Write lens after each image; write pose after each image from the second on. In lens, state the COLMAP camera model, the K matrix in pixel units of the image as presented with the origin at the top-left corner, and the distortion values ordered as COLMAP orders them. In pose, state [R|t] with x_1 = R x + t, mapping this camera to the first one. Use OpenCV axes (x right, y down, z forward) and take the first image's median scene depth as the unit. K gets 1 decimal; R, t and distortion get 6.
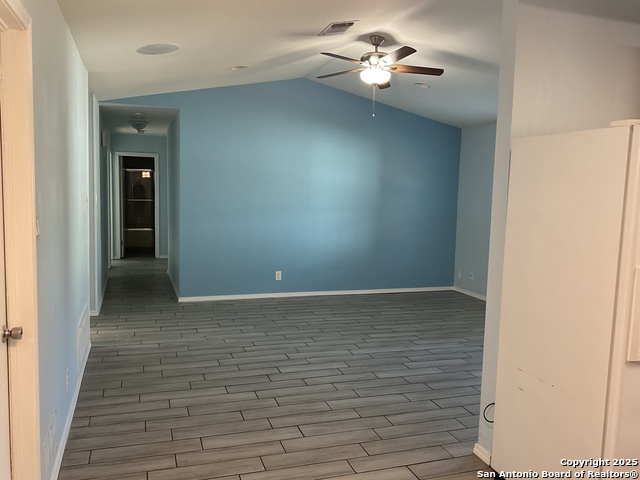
lens RADIAL K [[531.6, 0, 323.0], [0, 531.6, 241.6], [0, 0, 1]] dist [0.118427, -0.218717]
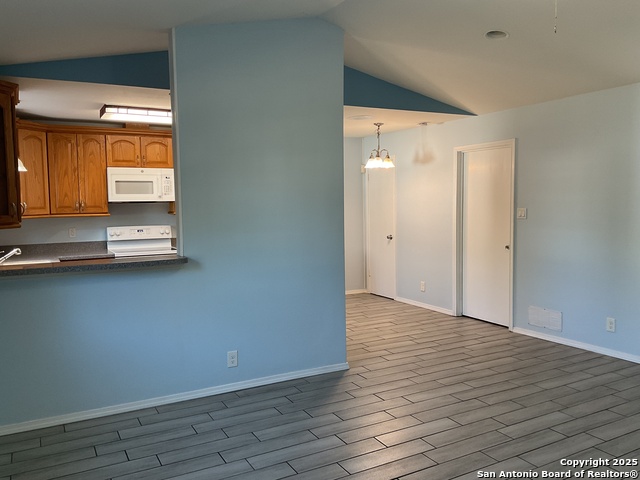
lens RADIAL K [[531.6, 0, 323.0], [0, 531.6, 241.6], [0, 0, 1]] dist [0.118427, -0.218717]
pose [[-0.982595, -0.000563, -0.185759, 0.476400], [-0.034811, 0.982837, 0.181159, -0.172988], [0.182469, 0.184473, -0.965751, 1.803555]]
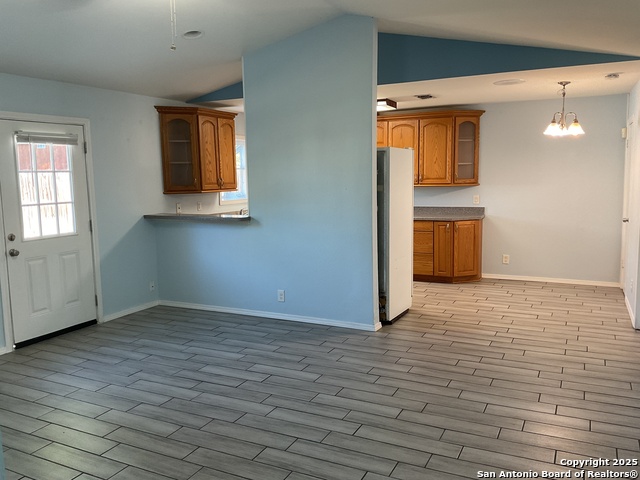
lens RADIAL K [[531.6, 0, 323.0], [0, 531.6, 241.6], [0, 0, 1]] dist [0.118427, -0.218717]
pose [[-0.706460, -0.102105, 0.700349, -0.552923], [0.073931, 0.973479, 0.216502, -0.185020], [-0.703881, 0.204728, -0.680175, 1.653352]]
